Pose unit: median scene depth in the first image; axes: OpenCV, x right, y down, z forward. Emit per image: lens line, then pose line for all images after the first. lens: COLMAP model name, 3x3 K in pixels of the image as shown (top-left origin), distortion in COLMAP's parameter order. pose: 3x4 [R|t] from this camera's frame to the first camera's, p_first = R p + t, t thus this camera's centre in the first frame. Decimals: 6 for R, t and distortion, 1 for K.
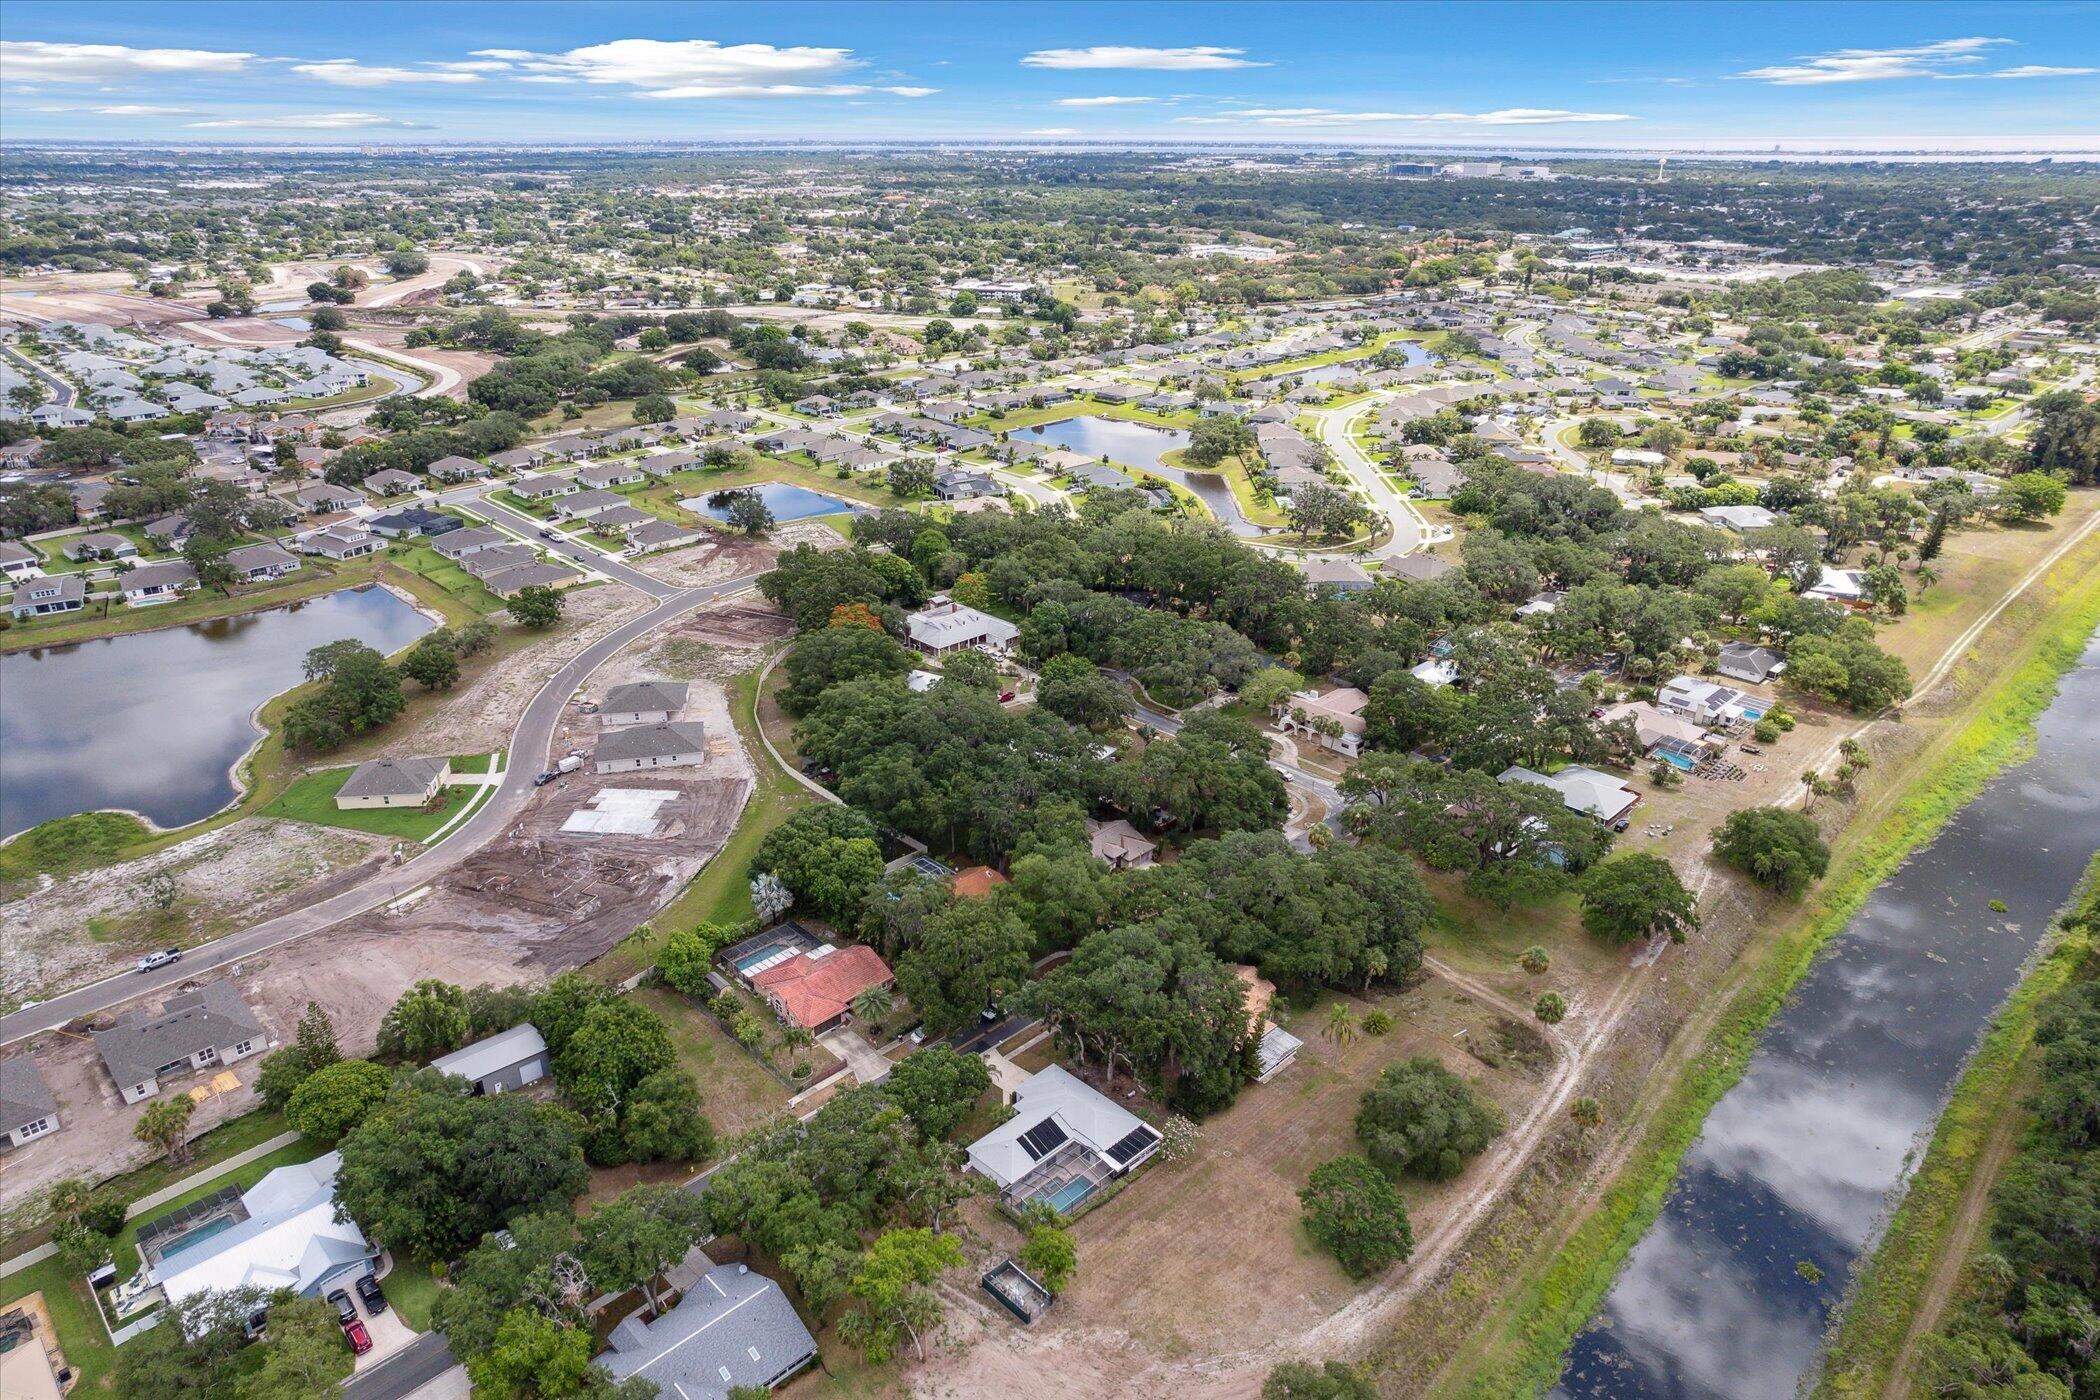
lens RADIAL K [[1283.9, 0, 1048.9], [0, 1283.9, 737.9], [0, 0, 1]] dist [-0.077313, 0.056726]
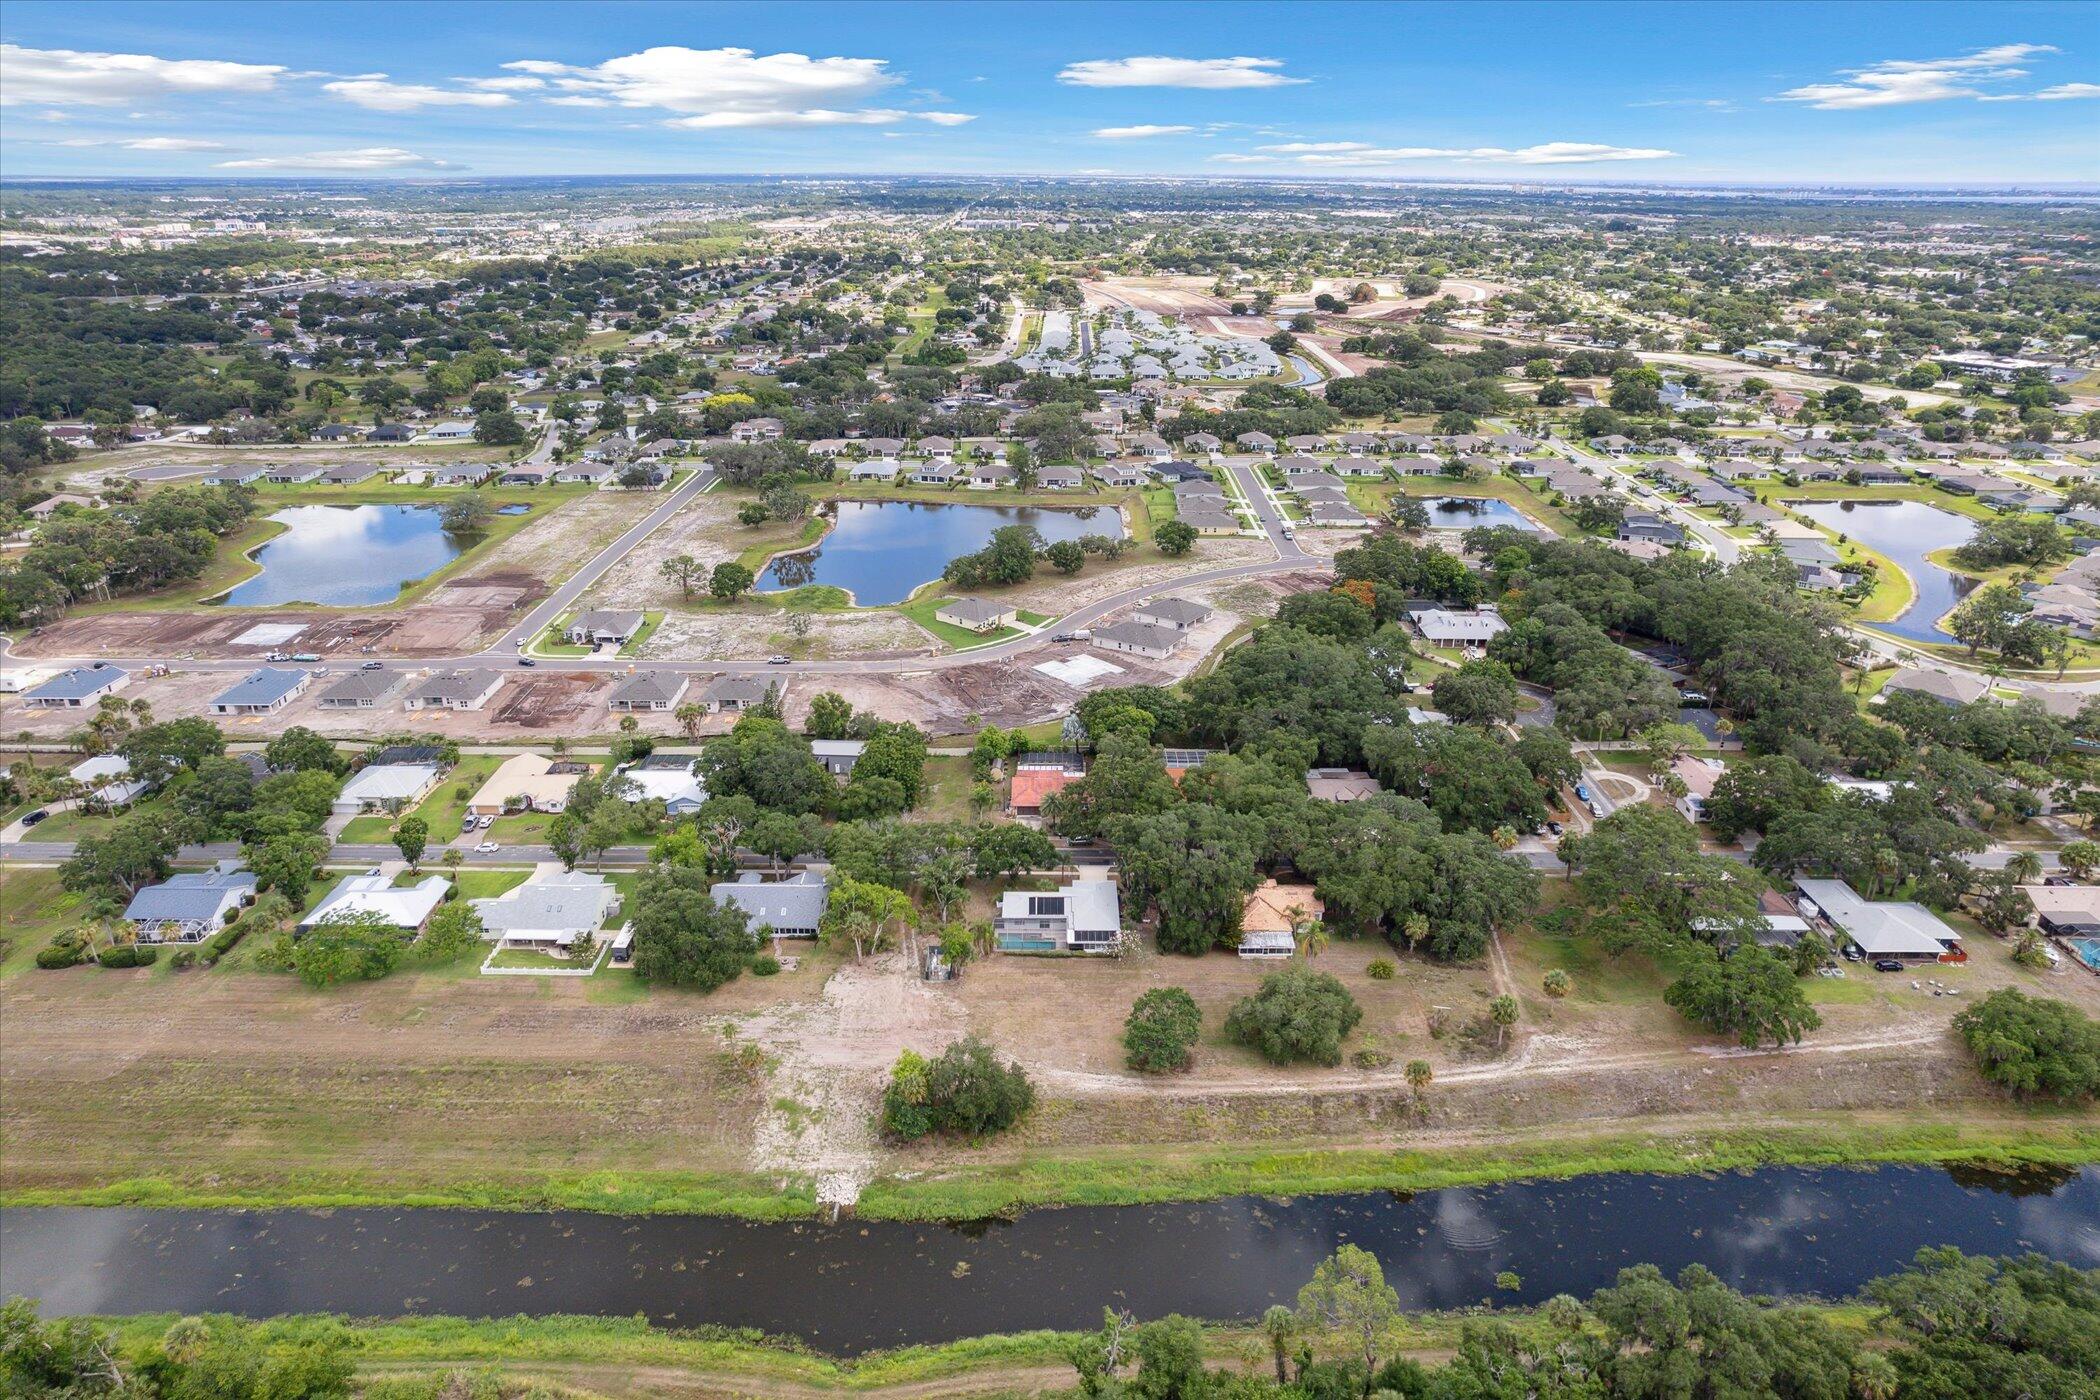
lens RADIAL K [[1283.9, 0, 1048.9], [0, 1283.9, 737.9], [0, 0, 1]] dist [-0.077313, 0.056726]
pose [[0.715884, 0.284304, -0.637715, 0.399094], [-0.301976, 0.949577, 0.084346, 0.017472], [0.629540, 0.132192, 0.765640, -0.023103]]
